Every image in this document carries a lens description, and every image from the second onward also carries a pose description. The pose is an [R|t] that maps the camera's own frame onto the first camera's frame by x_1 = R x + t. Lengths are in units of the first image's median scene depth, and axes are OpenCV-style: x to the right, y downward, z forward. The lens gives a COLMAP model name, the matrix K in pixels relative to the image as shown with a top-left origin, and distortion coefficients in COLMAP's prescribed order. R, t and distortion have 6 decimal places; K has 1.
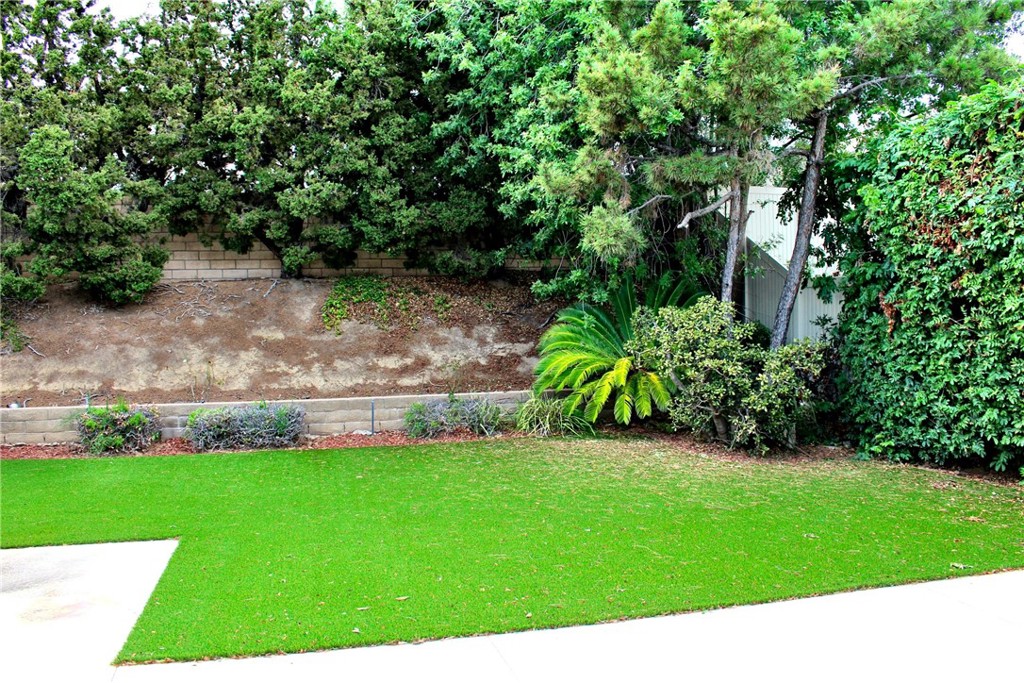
lens RADIAL K [[850.4, 0, 511.3], [0, 850.4, 340.3], [0, 0, 1]] dist [-0.139663, 0.089014]
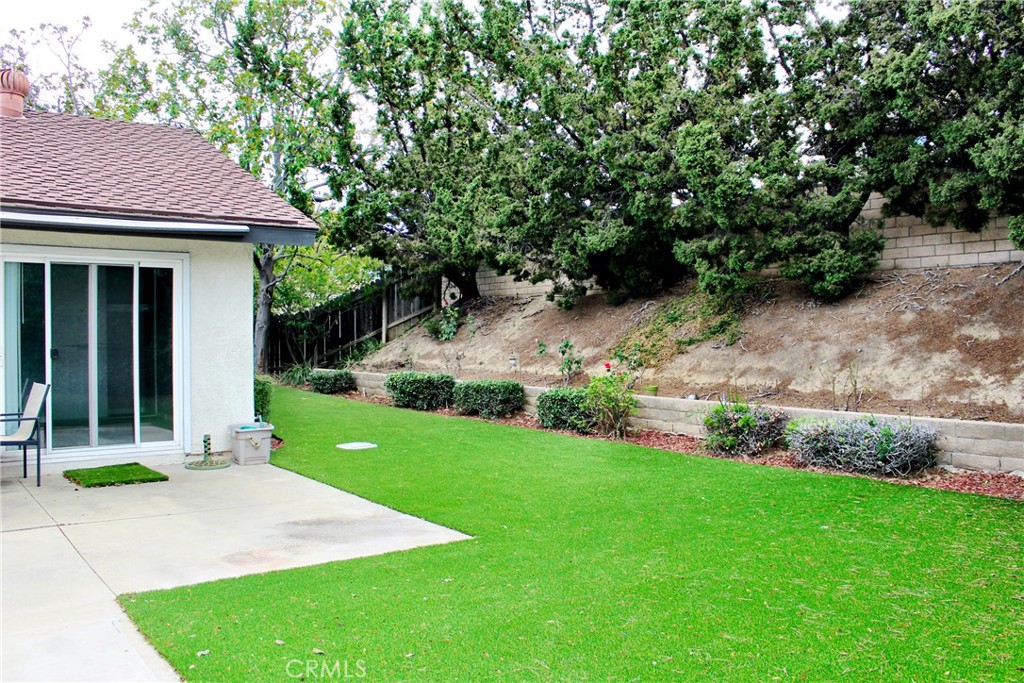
lens RADIAL K [[850.4, 0, 519.7], [0, 850.4, 343.0], [0, 0, 1]] dist [-0.139663, 0.089014]
pose [[0.378898, 0.024539, -0.925113, 0.264413], [-0.018193, 0.999653, 0.019065, -0.004718], [0.925260, 0.009607, 0.379212, 0.333425]]
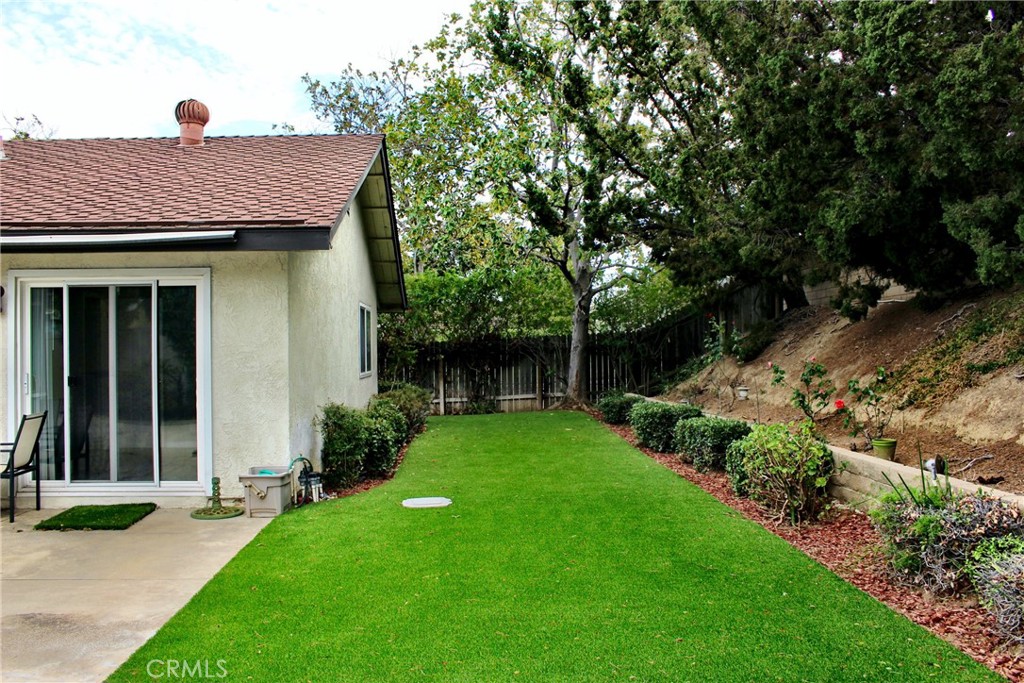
lens RADIAL K [[850.4, 0, 508.5], [0, 850.4, 342.0], [0, 0, 1]] dist [-0.139663, 0.089014]
pose [[-0.207686, 0.004529, -0.978185, 0.052442], [-0.003375, 0.999980, 0.005347, -0.011493], [0.978190, 0.004412, -0.207666, 0.705831]]
